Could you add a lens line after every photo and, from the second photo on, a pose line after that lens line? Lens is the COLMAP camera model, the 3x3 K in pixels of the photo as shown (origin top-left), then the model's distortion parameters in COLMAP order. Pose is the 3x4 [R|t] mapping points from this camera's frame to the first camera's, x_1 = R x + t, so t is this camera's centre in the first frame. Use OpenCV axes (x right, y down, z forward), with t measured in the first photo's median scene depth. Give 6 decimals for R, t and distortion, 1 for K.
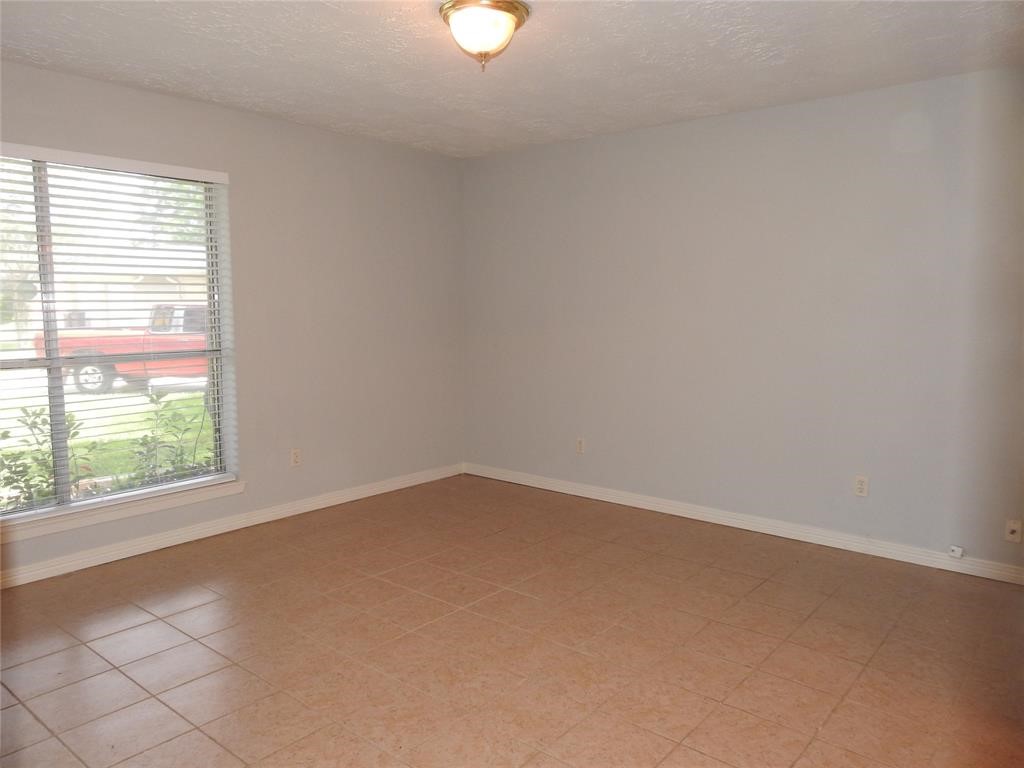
lens RADIAL K [[733.4, 0, 513.3], [0, 733.4, 383.2], [0, 0, 1]] dist [-0.003479, -0.000440]
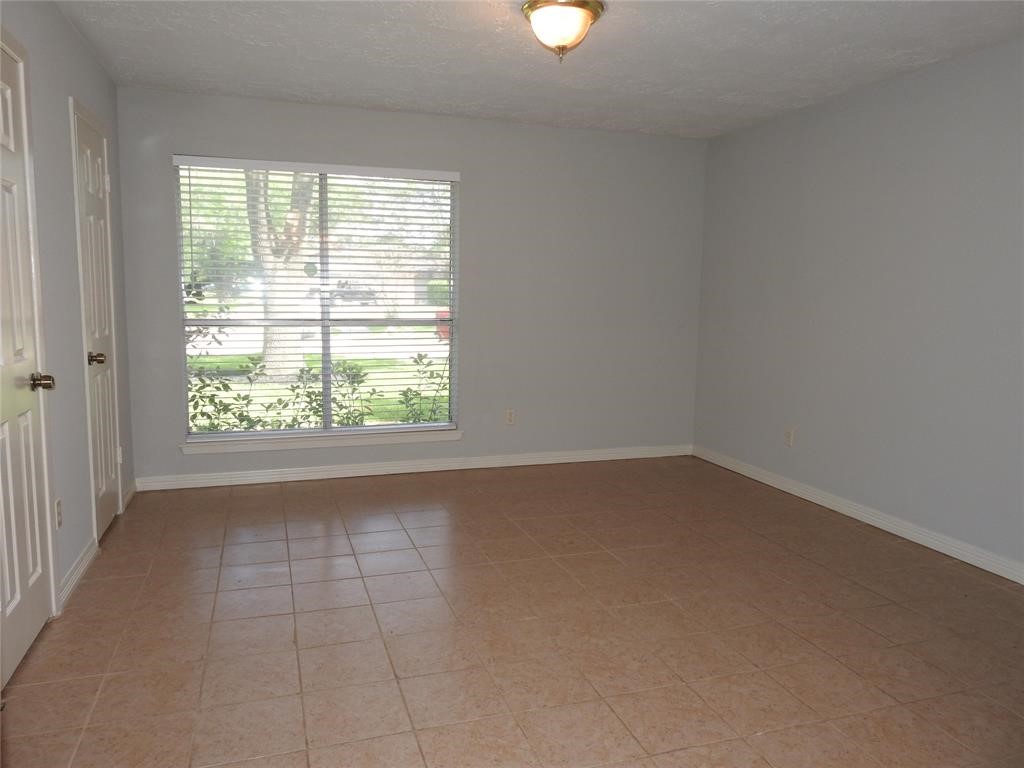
lens RADIAL K [[733.4, 0, 516.5], [0, 733.4, 382.8], [0, 0, 1]] dist [-0.003479, -0.000440]
pose [[0.850127, 0.076206, -0.521035, 0.375637], [-0.070610, 0.997034, 0.030618, 0.015254], [0.521823, 0.010761, 0.852986, 0.030871]]
